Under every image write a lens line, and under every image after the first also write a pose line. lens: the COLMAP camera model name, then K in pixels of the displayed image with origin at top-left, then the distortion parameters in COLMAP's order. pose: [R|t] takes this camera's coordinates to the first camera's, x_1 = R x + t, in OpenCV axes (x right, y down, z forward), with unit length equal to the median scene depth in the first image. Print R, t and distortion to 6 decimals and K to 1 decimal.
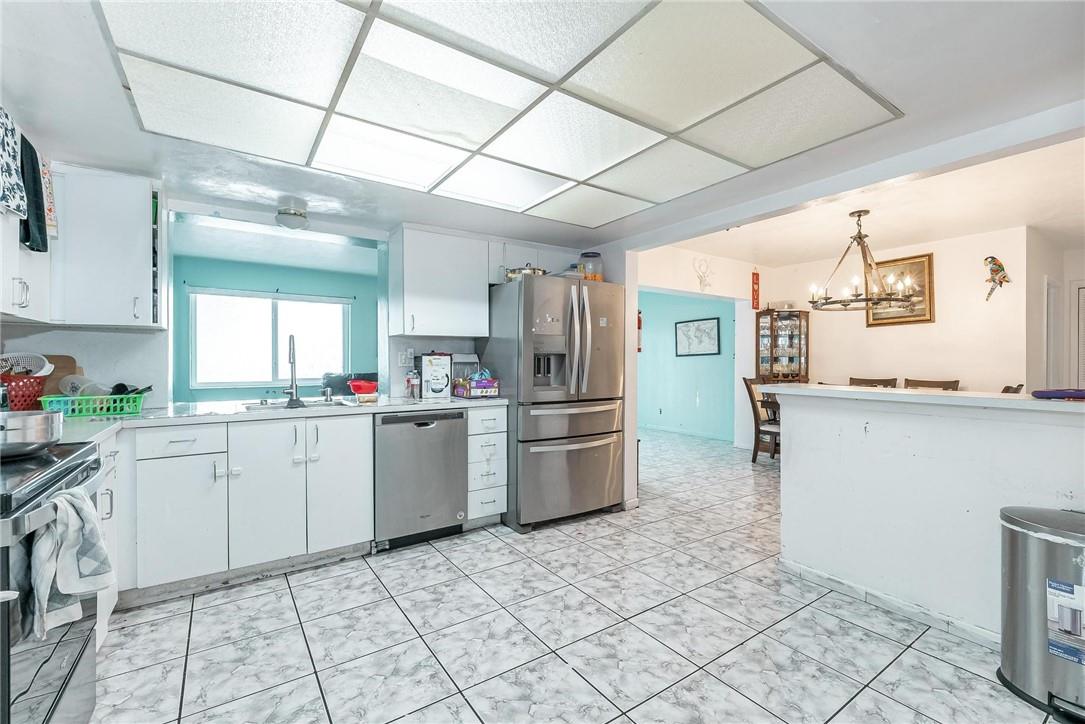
lens RADIAL K [[451.0, 0, 544.3], [0, 451.0, 362.8], [0, 0, 1]] dist [-0.002094, -0.001240]
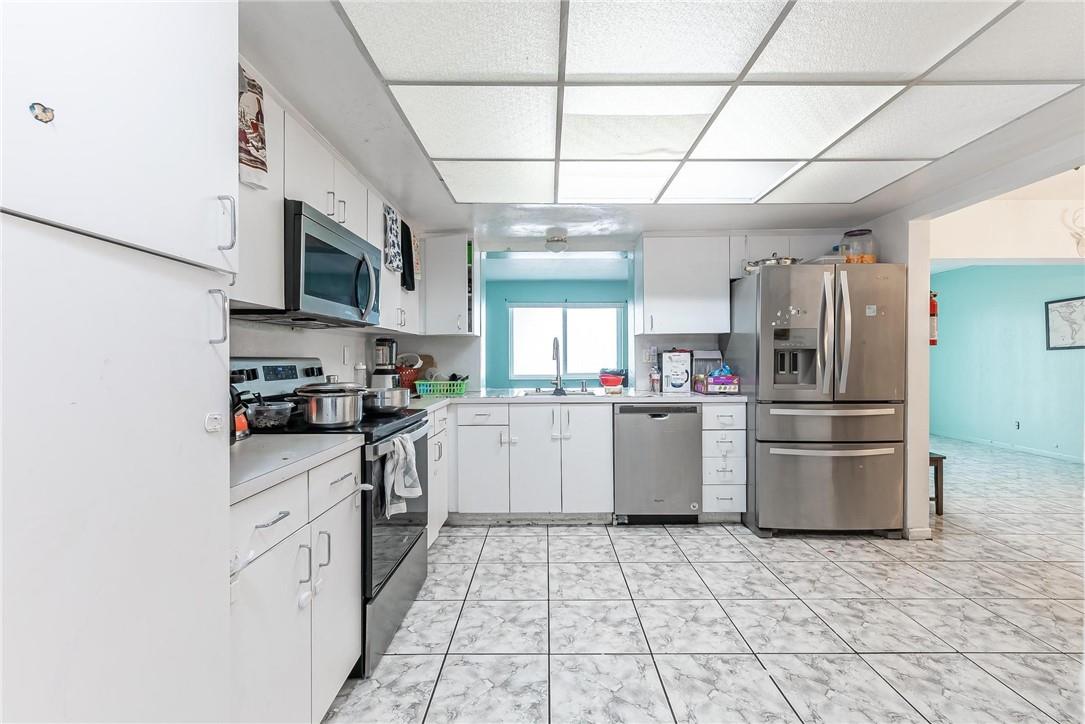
lens RADIAL K [[451.0, 0, 568.4], [0, 451.0, 360.1], [0, 0, 1]] dist [-0.002094, -0.001240]
pose [[0.833588, -0.001600, -0.552384, 0.170990], [0.002152, 0.999998, 0.000352, 0.001471], [0.552383, -0.001482, 0.833589, -0.027733]]
